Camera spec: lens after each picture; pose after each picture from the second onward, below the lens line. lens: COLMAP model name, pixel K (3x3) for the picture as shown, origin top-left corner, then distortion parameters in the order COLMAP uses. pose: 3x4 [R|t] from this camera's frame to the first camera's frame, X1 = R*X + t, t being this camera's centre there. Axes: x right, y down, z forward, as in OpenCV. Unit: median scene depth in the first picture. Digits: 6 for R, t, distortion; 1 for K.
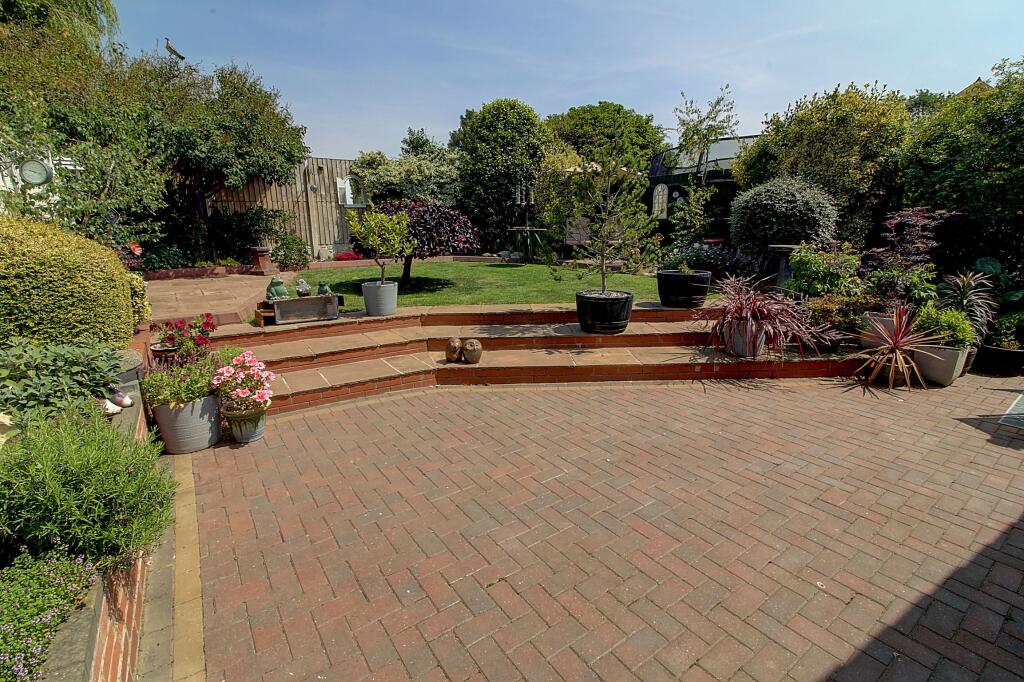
lens RADIAL K [[479.6, 0, 510.0], [0, 479.6, 334.2], [0, 0, 1]] dist [0.001711, -0.013328]
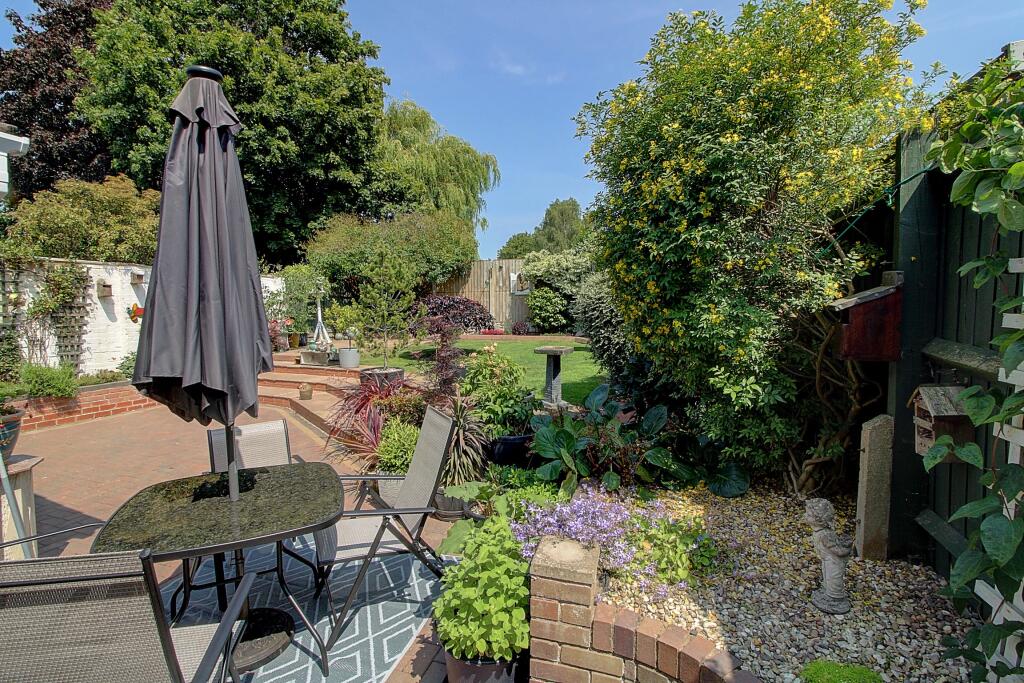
lens RADIAL K [[479.6, 0, 510.0], [0, 479.6, 334.7], [0, 0, 1]] dist [0.001711, -0.013328]
pose [[0.590326, 0.059747, -0.804951, 1.449309], [-0.178369, 0.982259, -0.057902, -0.165533], [0.787210, 0.177759, 0.590510, 0.497740]]
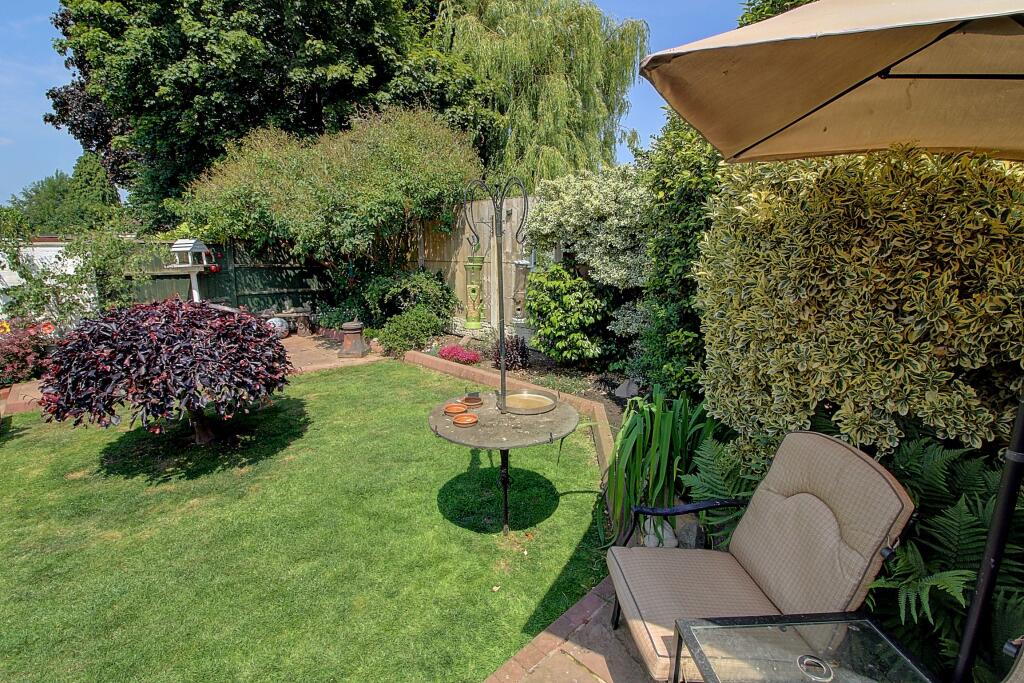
lens RADIAL K [[479.6, 0, 510.0], [0, 479.6, 334.7], [0, 0, 1]] dist [0.001711, -0.013328]
pose [[0.157188, 0.192691, -0.968588, 0.549488], [-0.217116, 0.963527, 0.156449, -0.573348], [0.963407, 0.185704, 0.193291, 1.795173]]
